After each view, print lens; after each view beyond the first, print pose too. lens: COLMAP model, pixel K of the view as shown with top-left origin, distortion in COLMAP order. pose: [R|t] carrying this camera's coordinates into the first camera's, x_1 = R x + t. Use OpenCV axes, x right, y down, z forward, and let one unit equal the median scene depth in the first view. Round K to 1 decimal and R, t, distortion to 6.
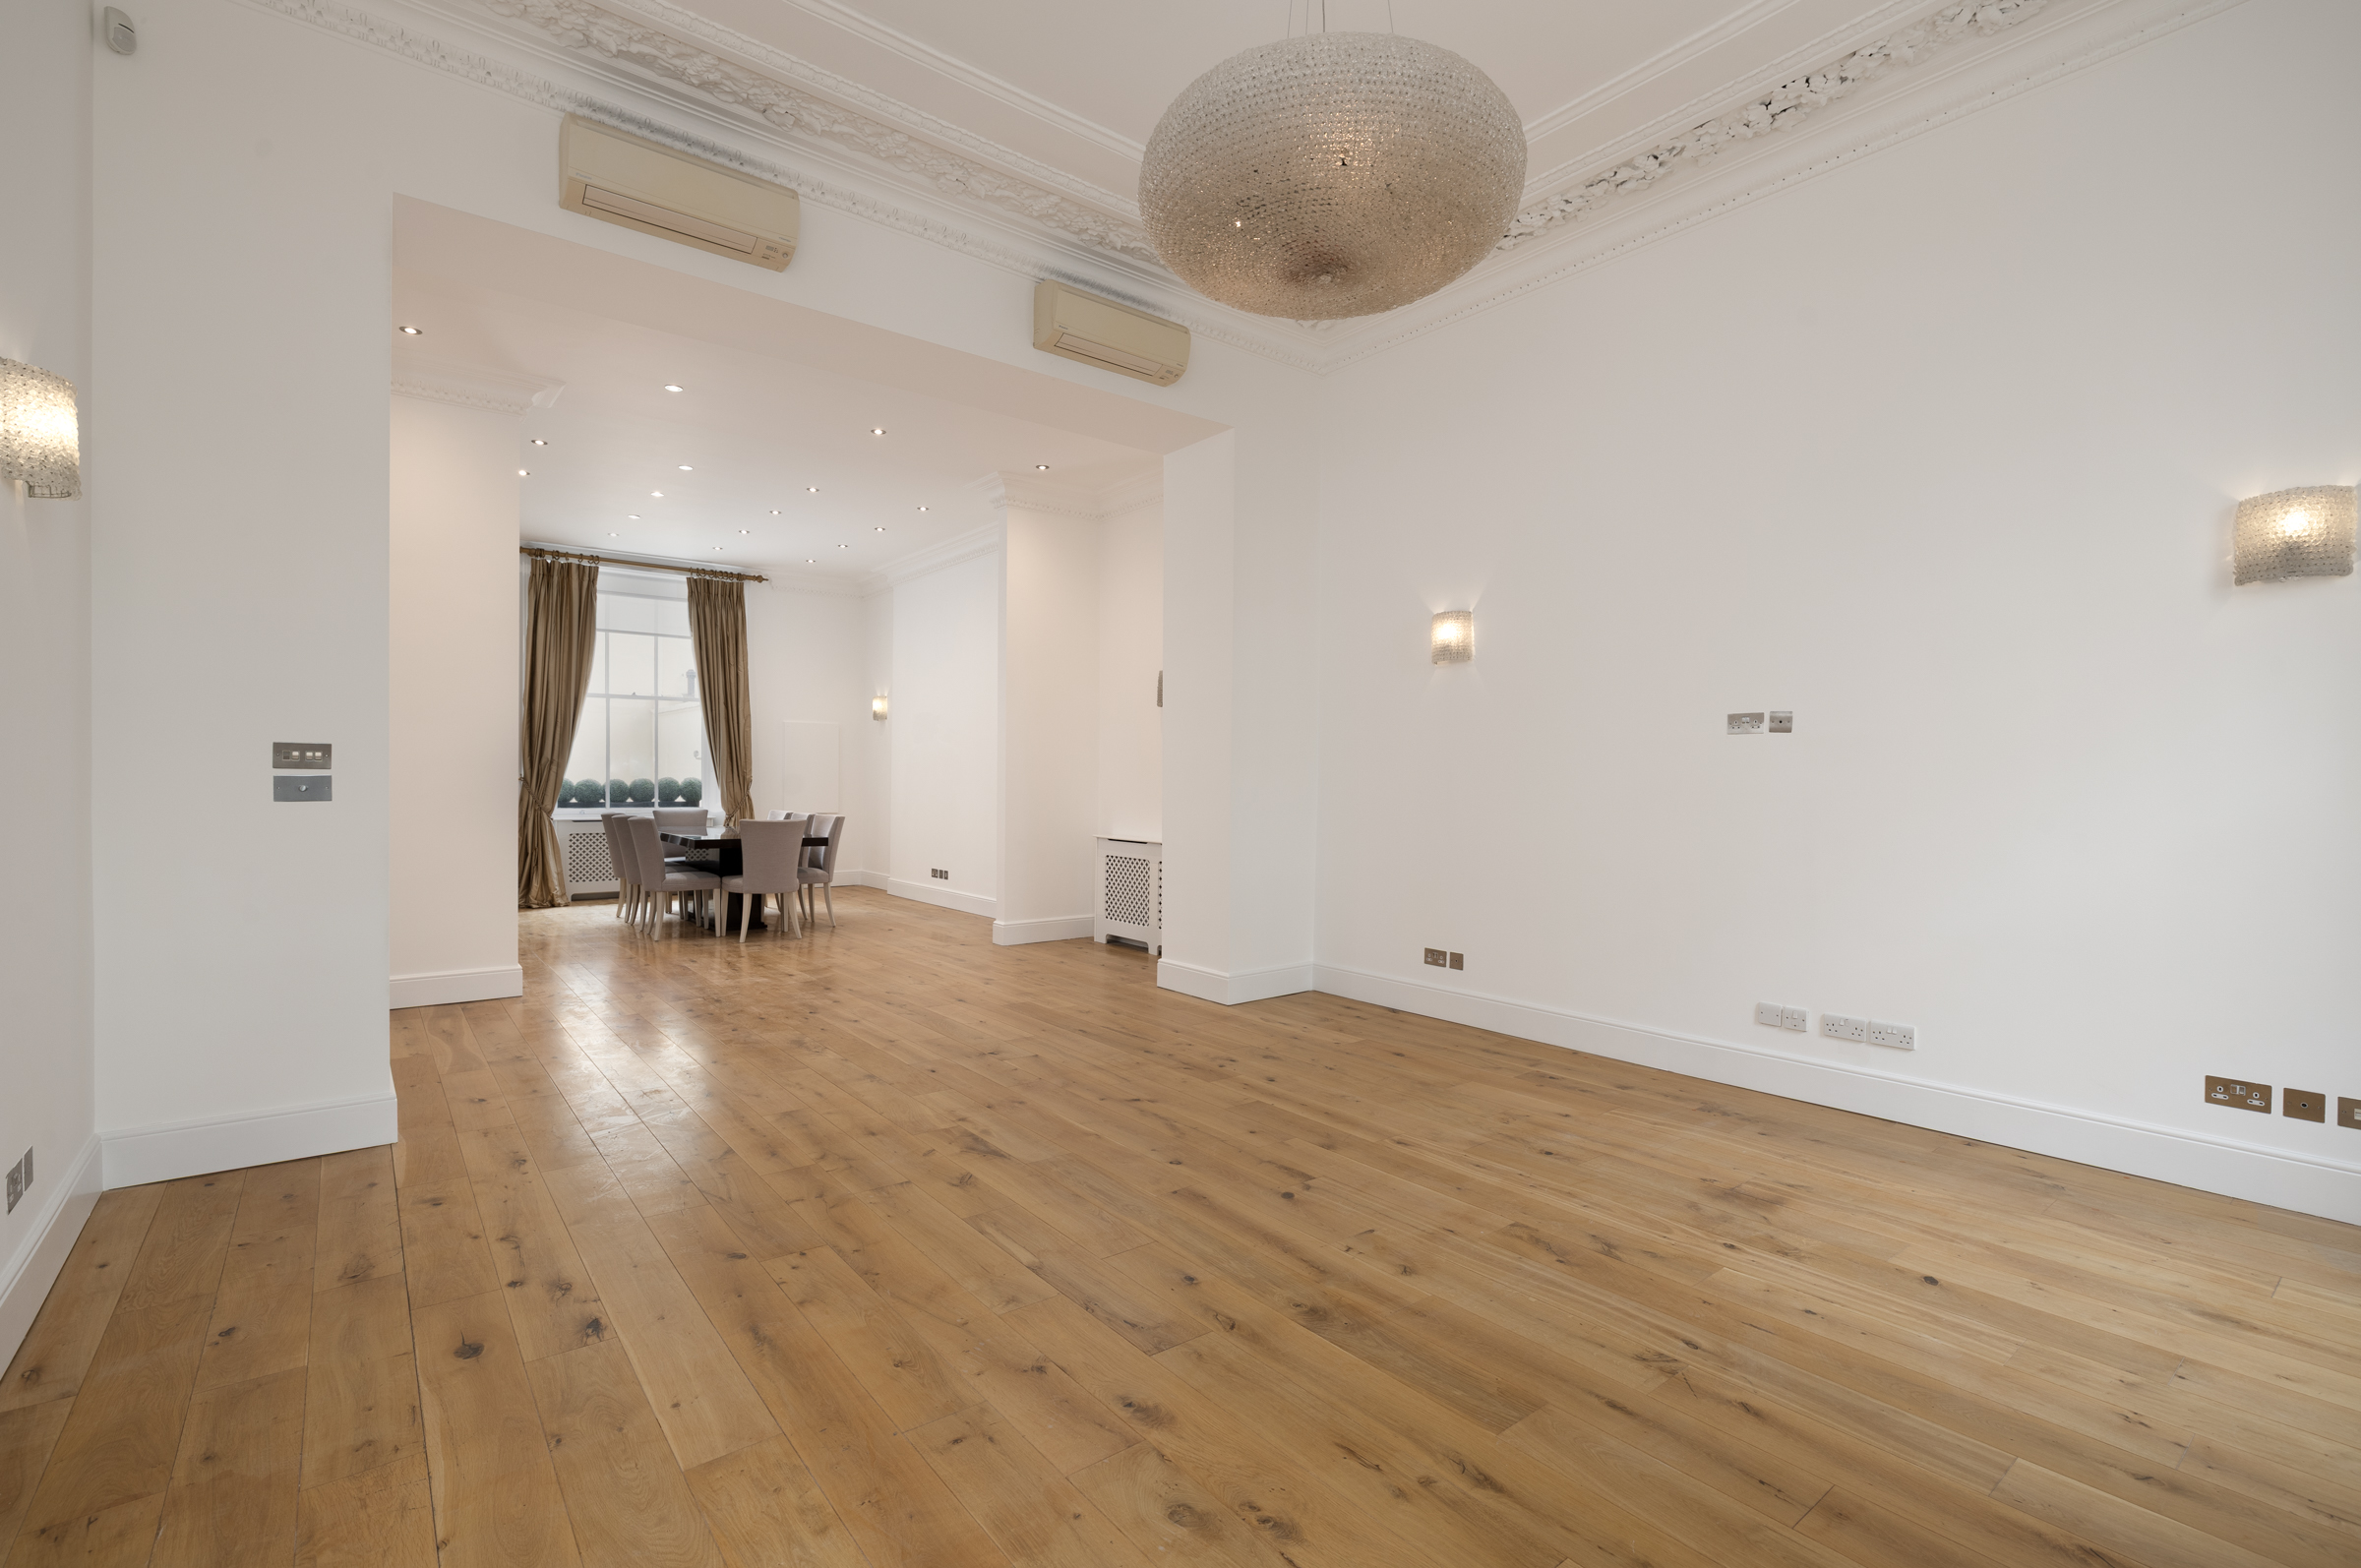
lens RADIAL K [[1073.3, 0, 1172.8], [0, 1073.3, 773.3], [0, 0, 1]] dist [-0.003329, 0.000487]
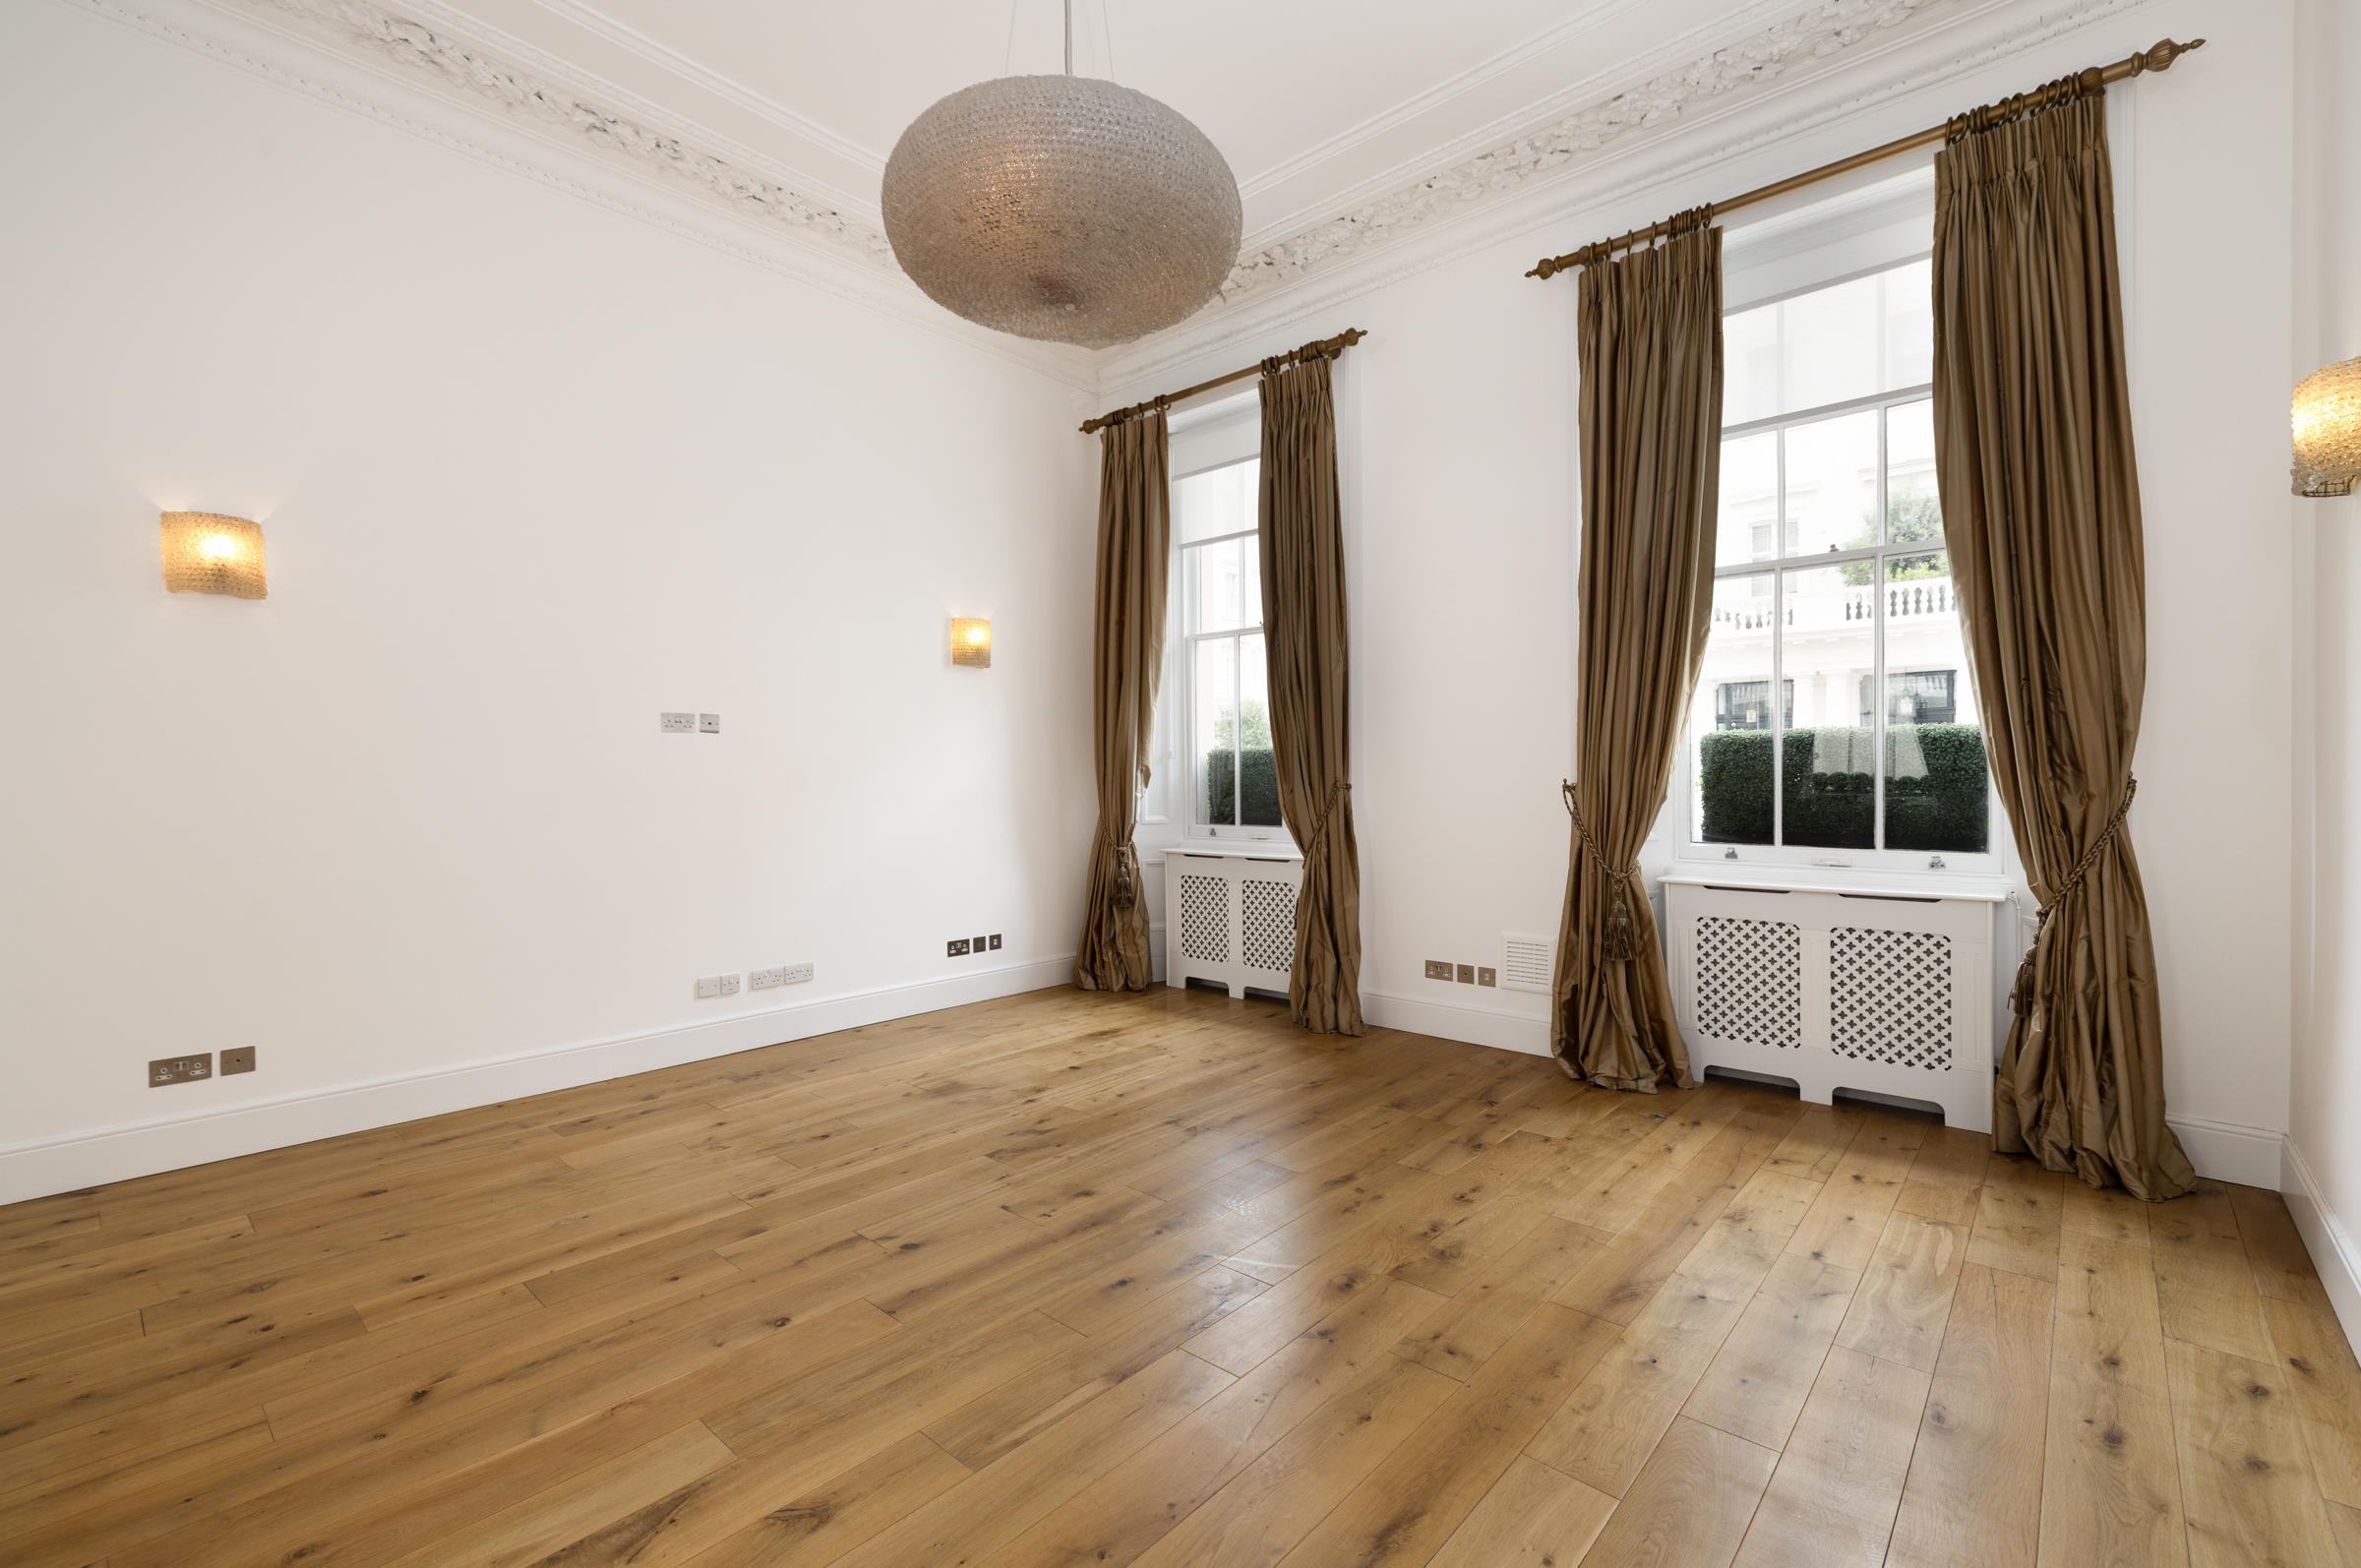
lens RADIAL K [[1011.8, 0, 1180.5], [0, 1011.8, 784.0], [0, 0, 1]] dist [0.001094, 0.000221]
pose [[-0.167868, -0.018163, 0.985642, -0.644781], [0.003615, 0.999812, 0.019039, -0.009498], [-0.985803, 0.006759, -0.167771, 0.773772]]
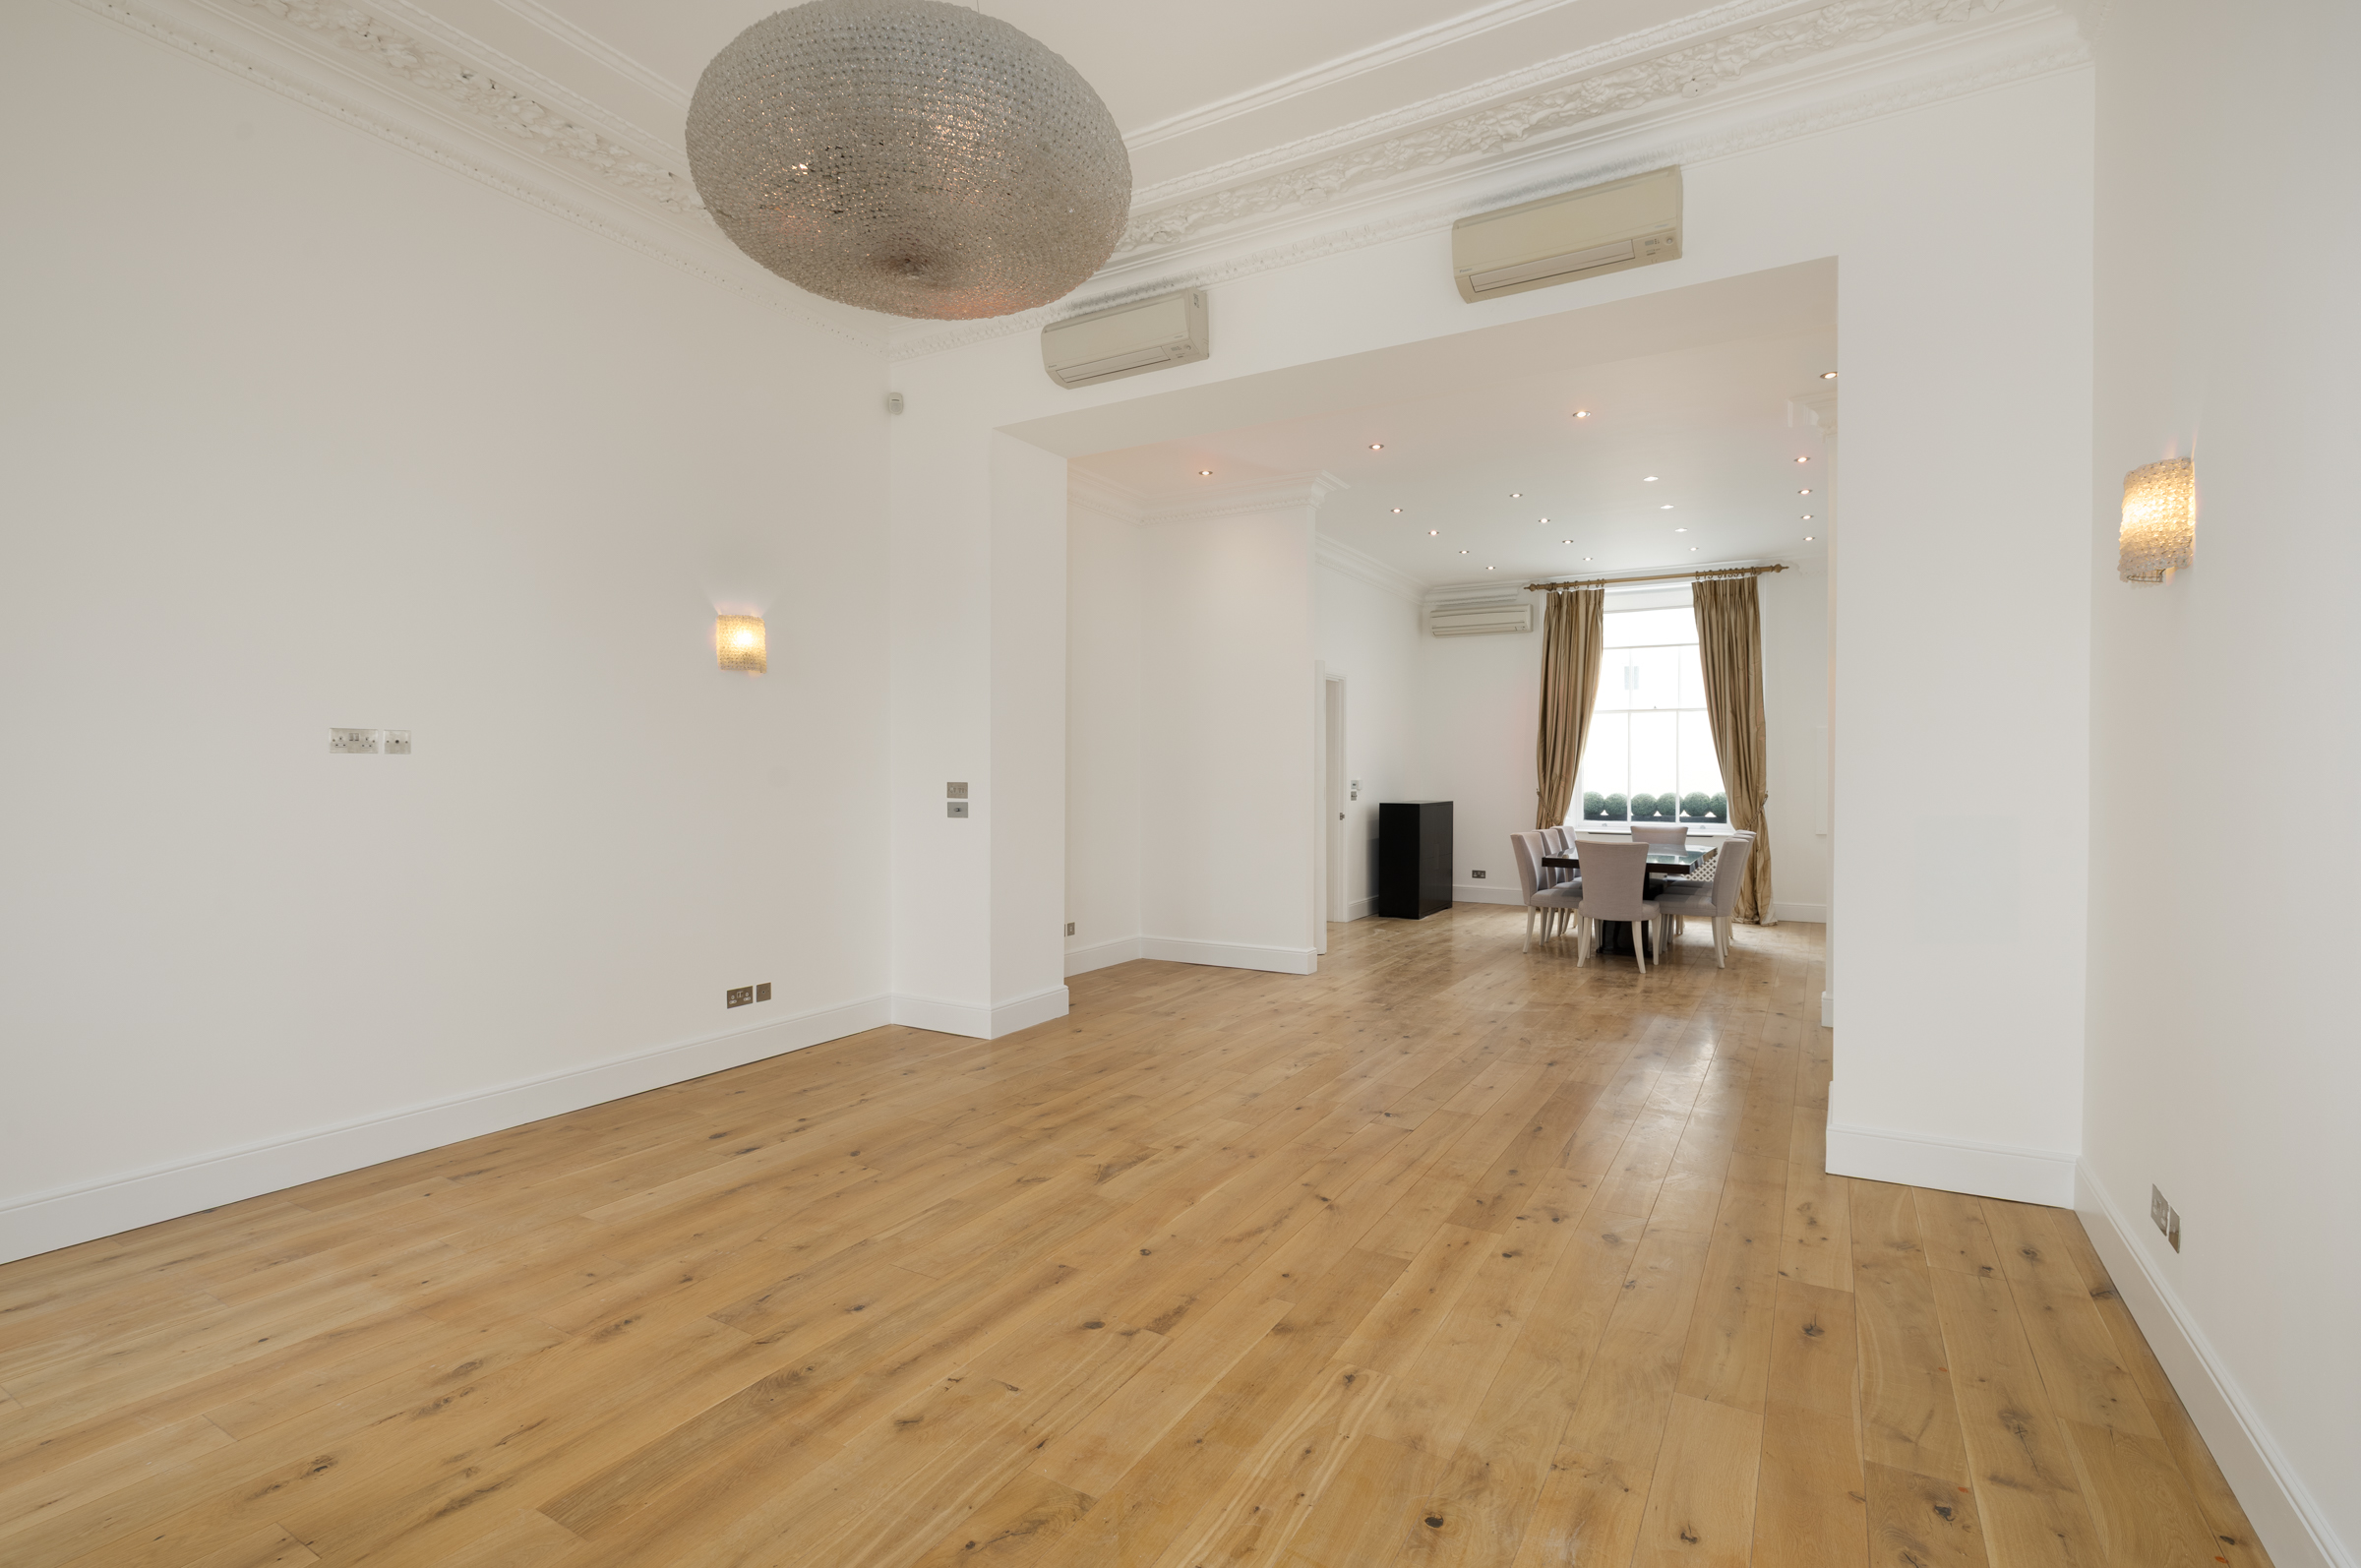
lens RADIAL K [[1073.3, 0, 1172.8], [0, 1073.3, 773.3], [0, 0, 1]] dist [-0.003329, 0.000487]
pose [[0.366914, -0.007948, -0.930221, 0.772153], [0.005982, 0.999963, -0.006185, -0.027797], [0.930236, -0.003295, 0.366948, 0.634702]]
